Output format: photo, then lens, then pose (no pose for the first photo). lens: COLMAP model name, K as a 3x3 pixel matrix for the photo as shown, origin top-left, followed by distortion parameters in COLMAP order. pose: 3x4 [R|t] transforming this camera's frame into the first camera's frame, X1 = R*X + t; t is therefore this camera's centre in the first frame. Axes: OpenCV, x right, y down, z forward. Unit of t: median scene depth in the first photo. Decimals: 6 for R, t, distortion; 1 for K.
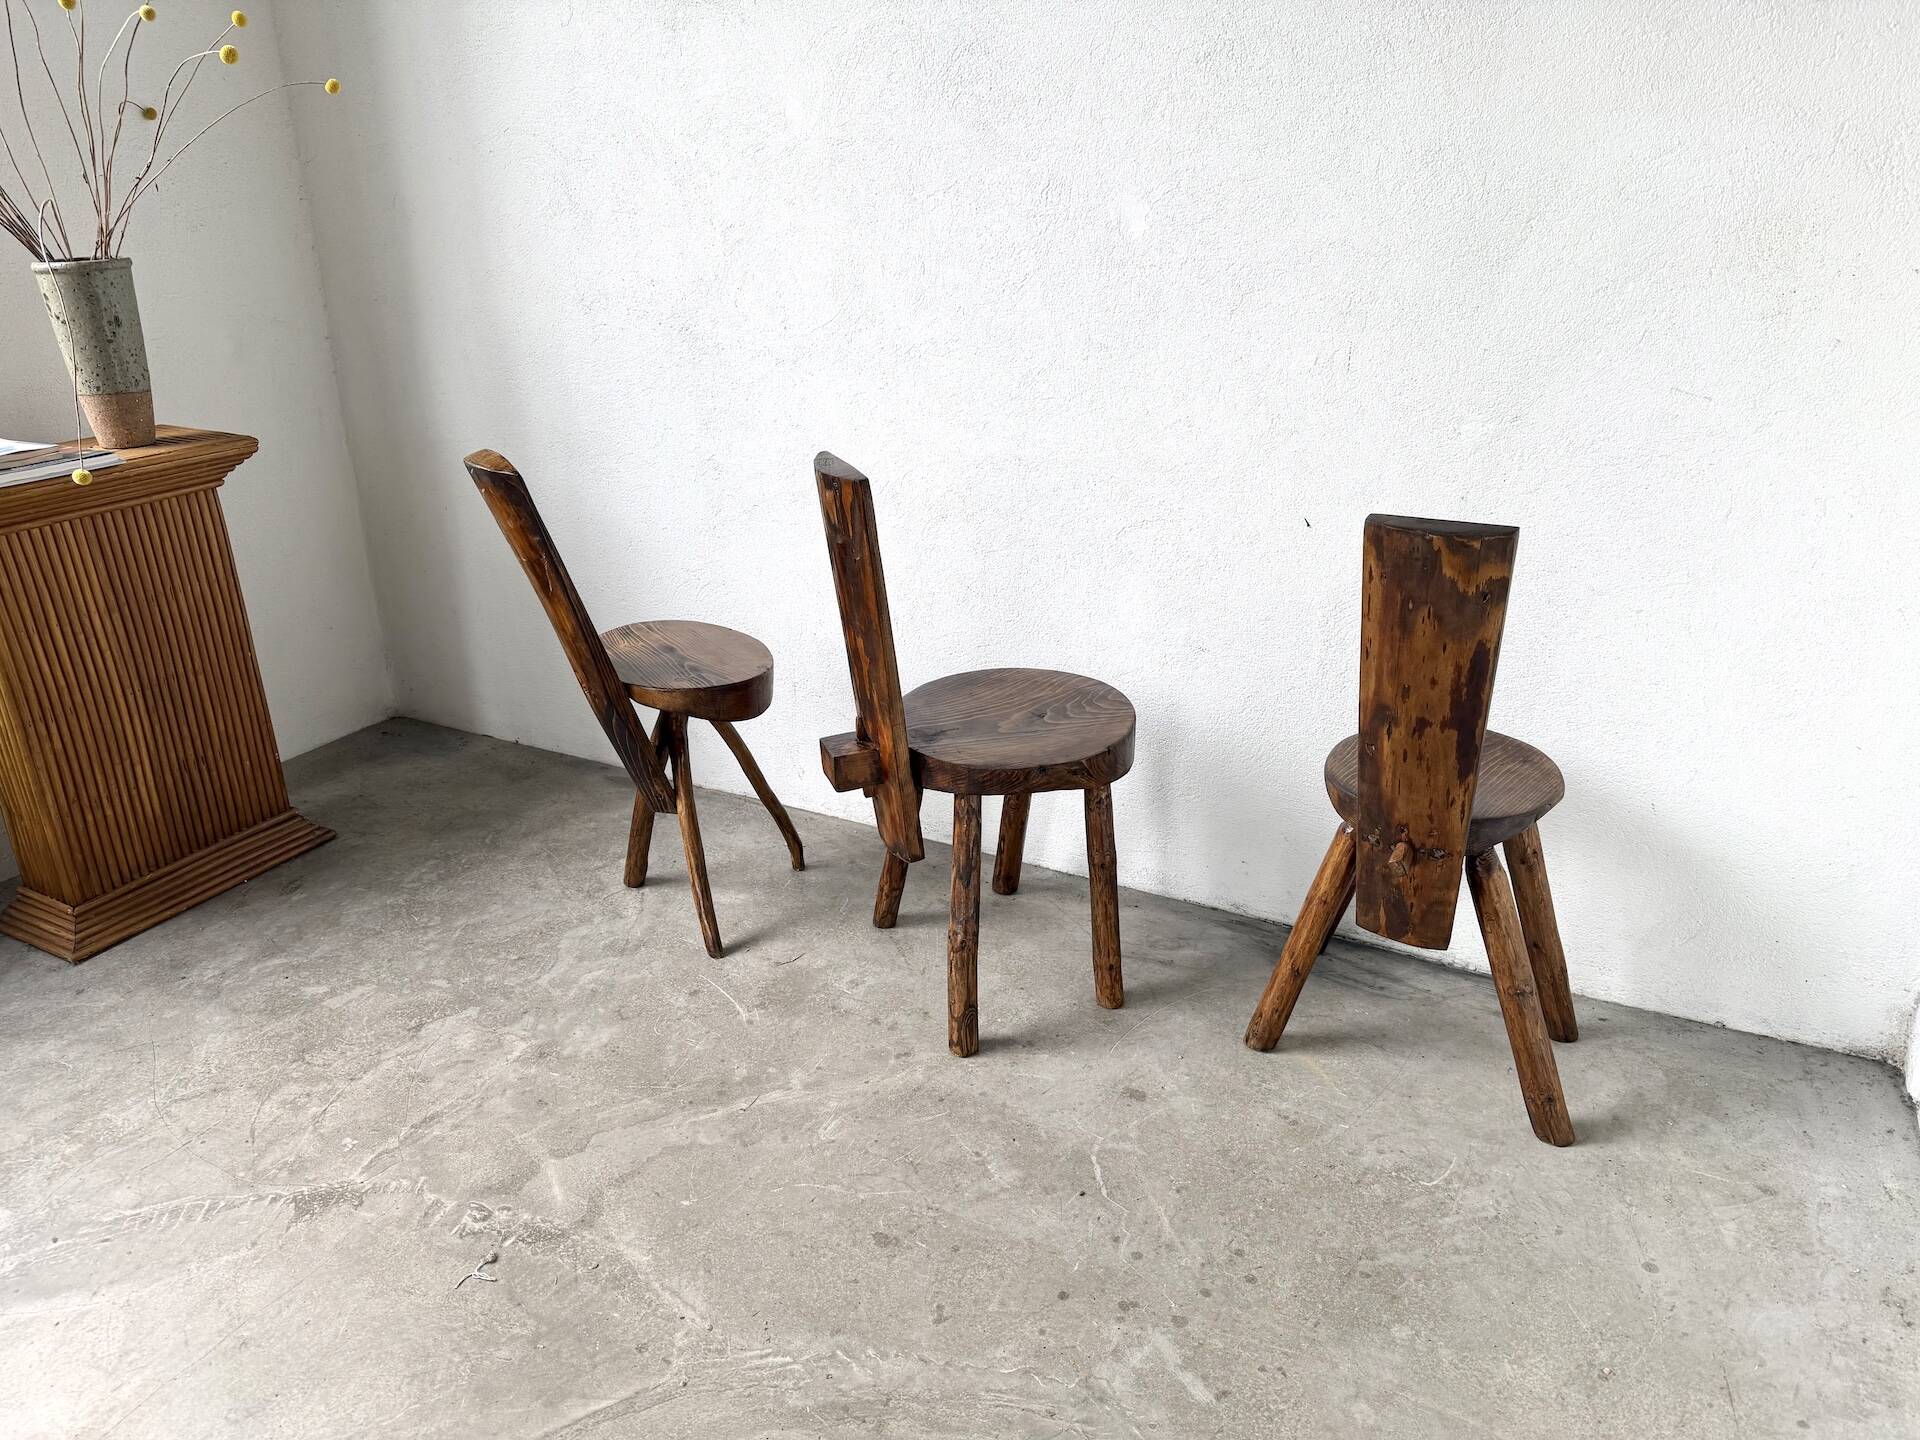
lens RADIAL K [[1331.7, 0, 952.6], [0, 1331.7, 725.9], [0, 0, 1]] dist [0.167537, -0.313259]
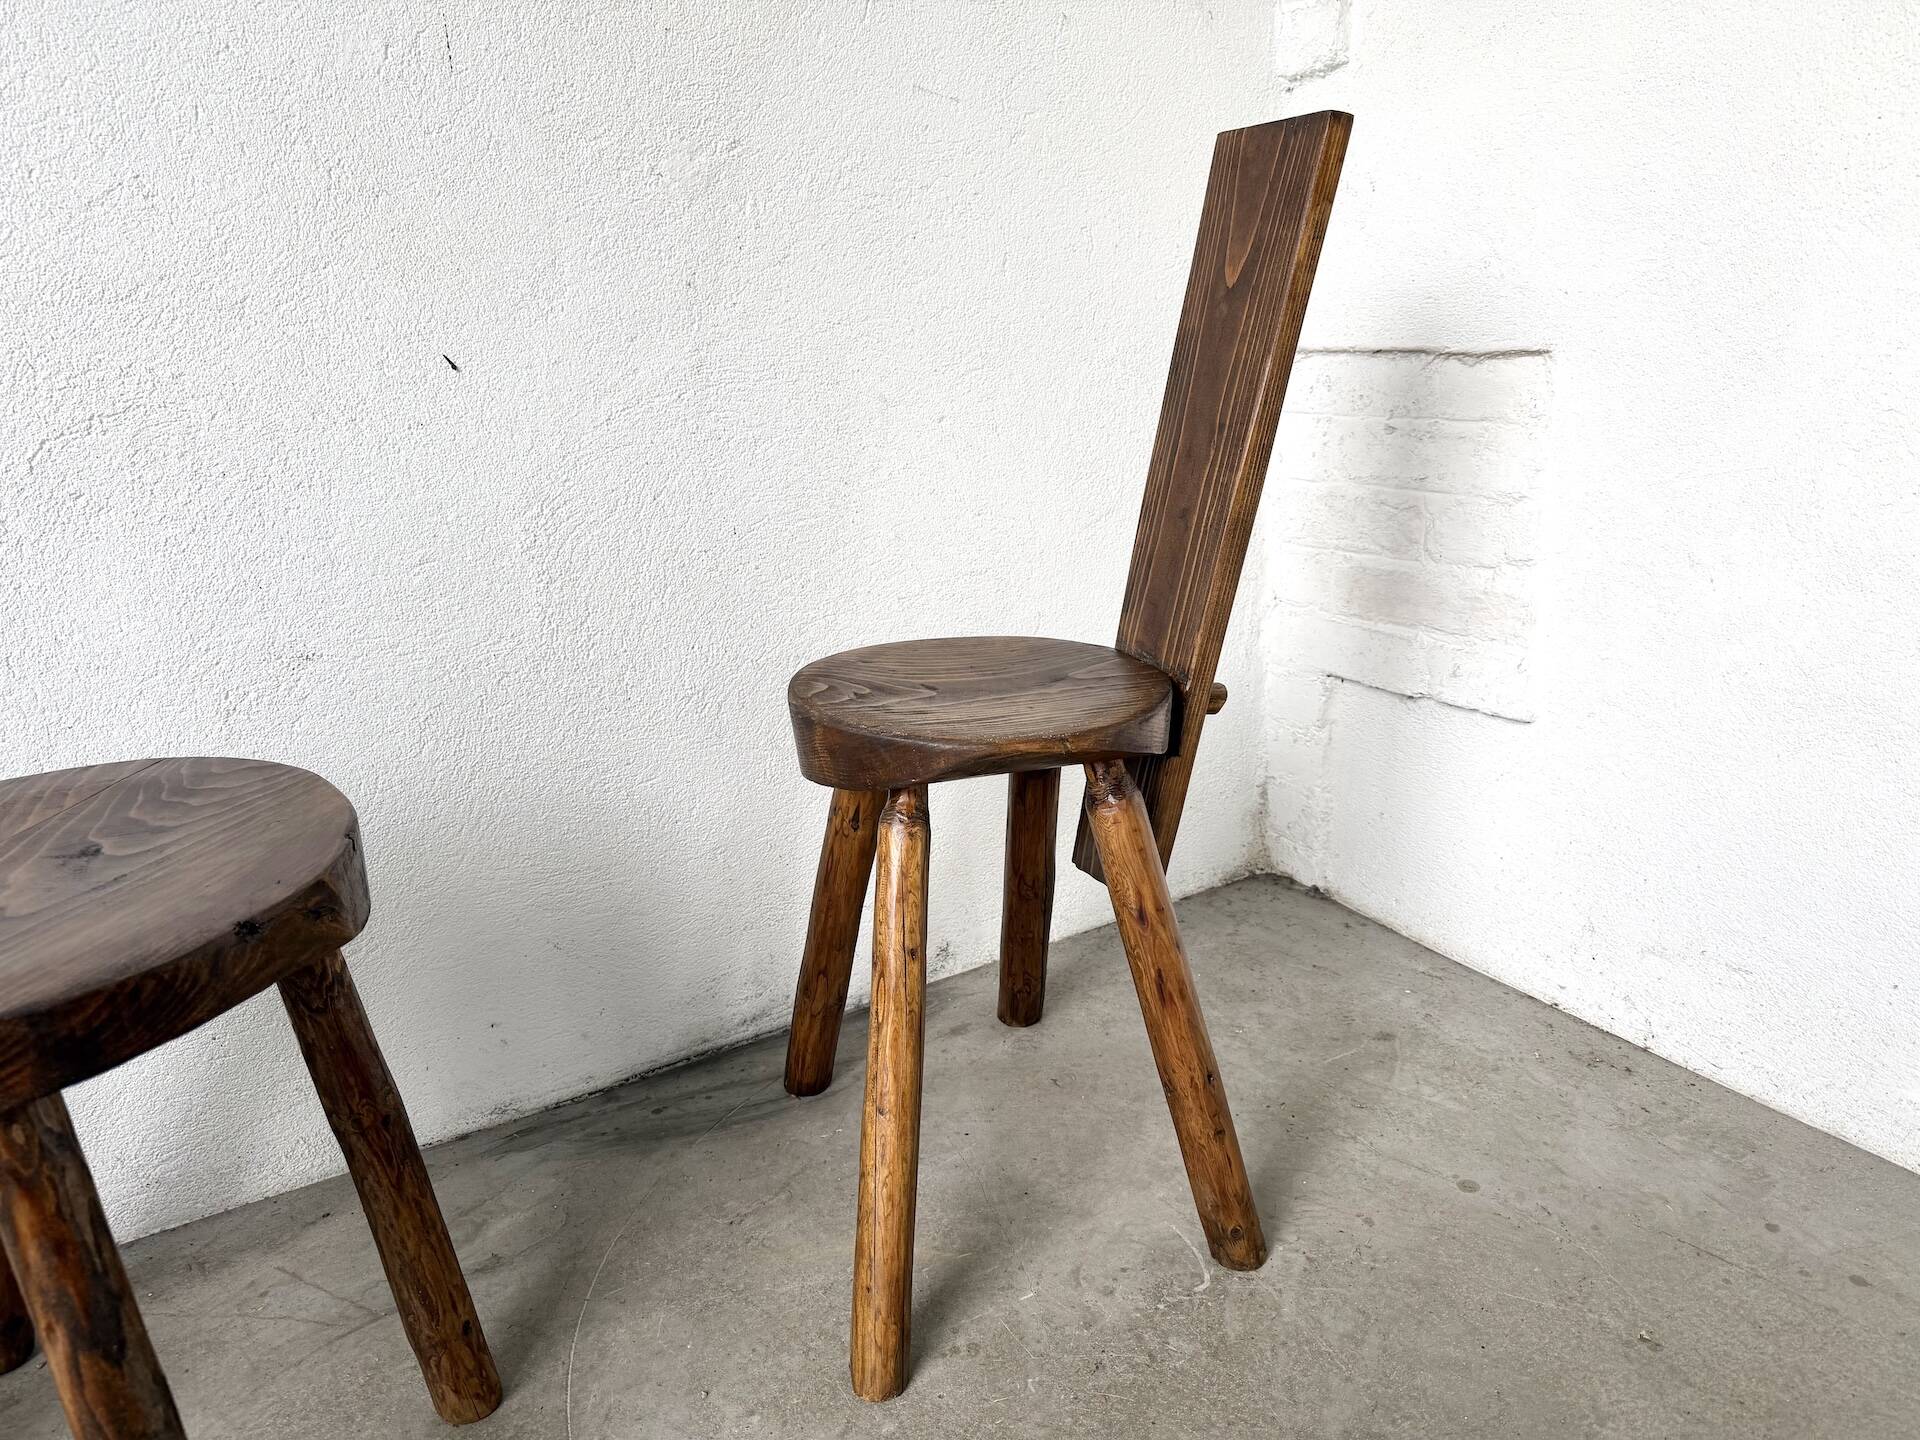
lens RADIAL K [[1362.8, 0, 963.2], [0, 1362.8, 714.9], [0, 0, 1]] dist [0.020235, -0.029287]
pose [[0.531963, -0.257552, 0.806649, -0.104607], [0.364574, 0.929469, 0.056341, 0.024586], [-0.764265, 0.264112, 0.588340, 0.535103]]
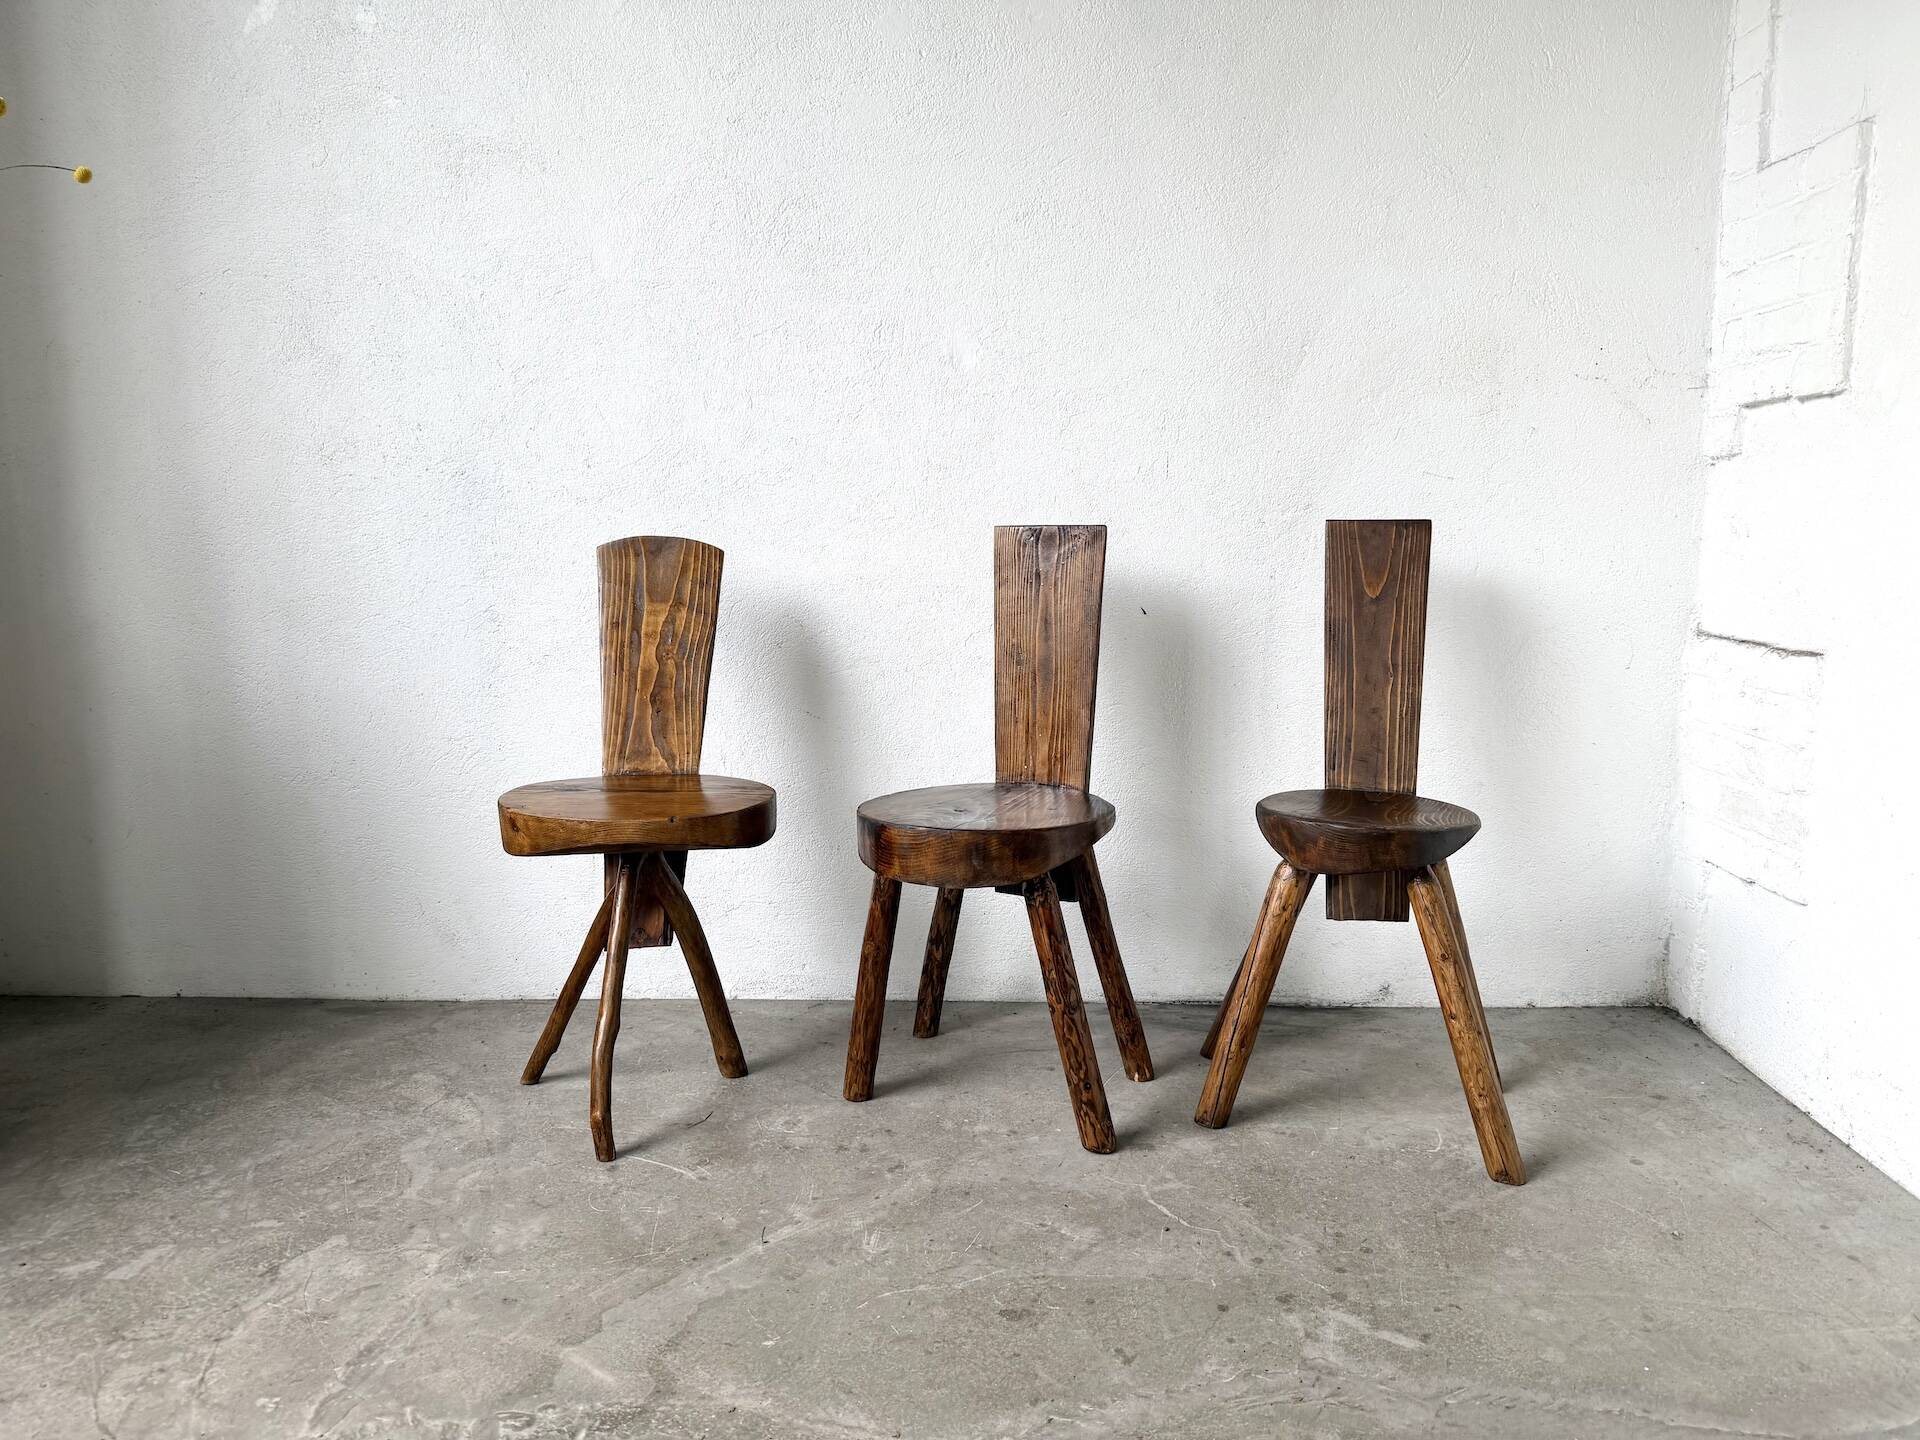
lens RADIAL K [[1340.7, 0, 963.9], [0, 1340.7, 725.8], [0, 0, 1]] dist [0.084238, -0.124988]
pose [[0.904084, -0.059711, 0.423162, -0.336966], [0.160738, 0.964993, -0.207248, 0.143205], [-0.395973, 0.255388, 0.882033, 0.097659]]
